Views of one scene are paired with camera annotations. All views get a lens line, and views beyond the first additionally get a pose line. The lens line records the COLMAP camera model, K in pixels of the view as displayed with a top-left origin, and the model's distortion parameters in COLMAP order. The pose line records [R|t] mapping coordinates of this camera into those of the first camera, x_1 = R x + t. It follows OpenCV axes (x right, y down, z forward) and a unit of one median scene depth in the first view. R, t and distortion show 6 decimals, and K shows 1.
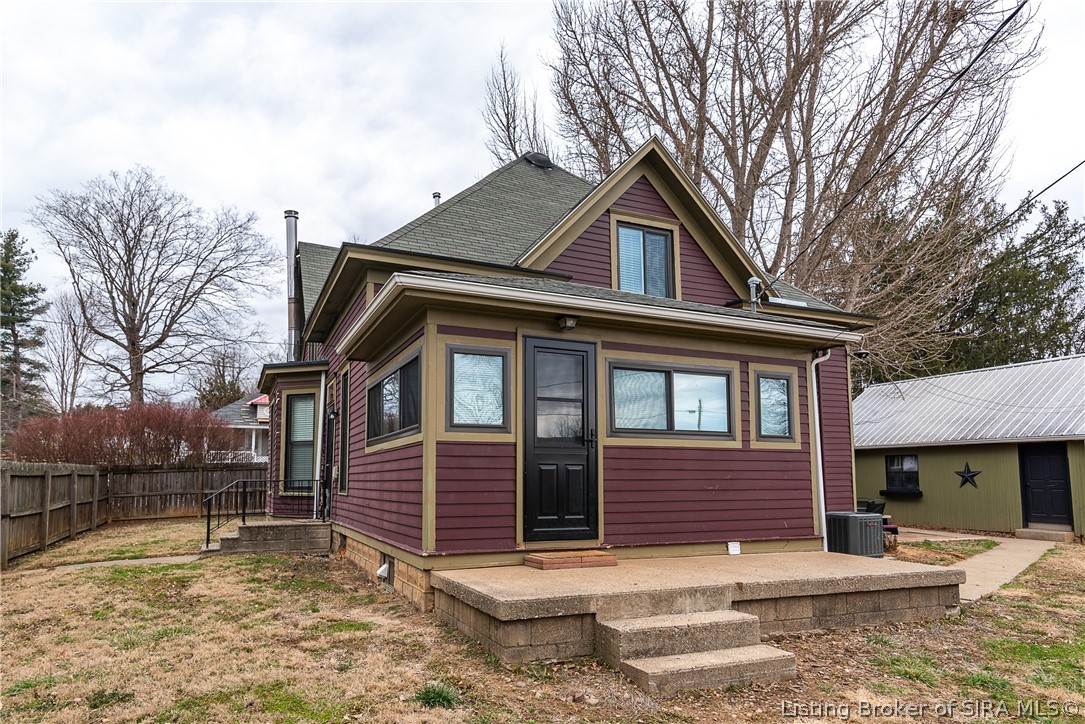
lens RADIAL K [[652.7, 0, 513.7], [0, 652.7, 428.8], [0, 0, 1]] dist [0.001632, -0.003450]
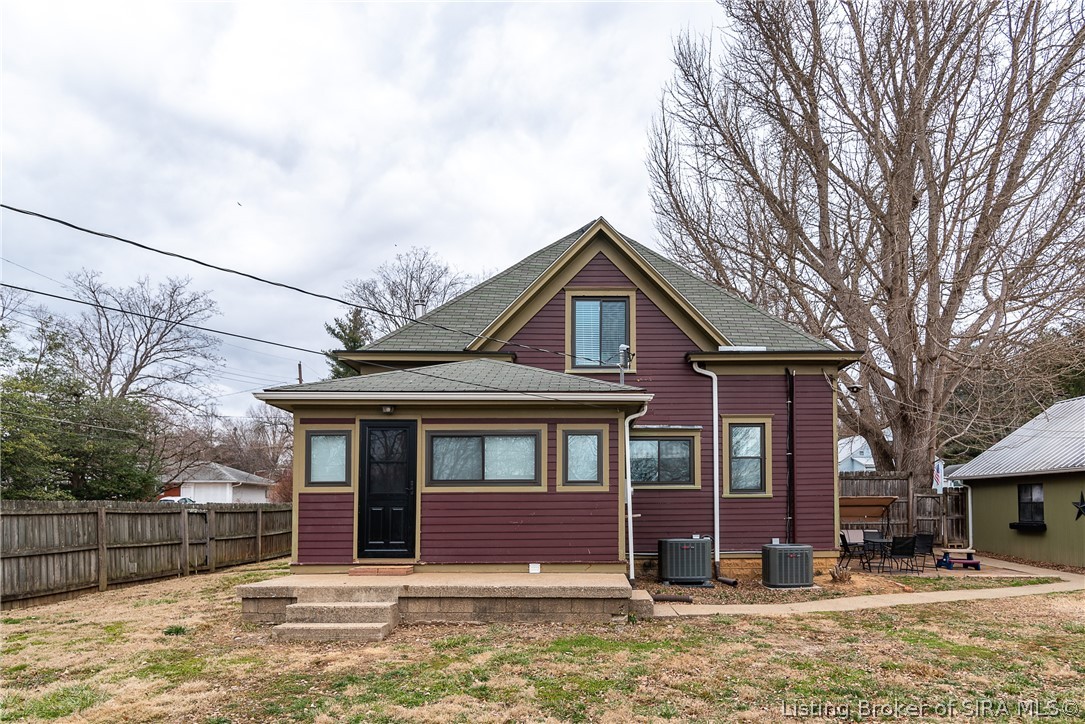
lens RADIAL K [[668.7, 0, 584.4], [0, 668.7, 489.2], [0, 0, 1]] dist [0.003939, -0.004734]
pose [[0.928785, -0.015793, -0.370282, 0.201675], [0.033611, 0.998564, 0.041717, -0.006191], [0.369091, -0.051192, 0.927982, -0.044125]]
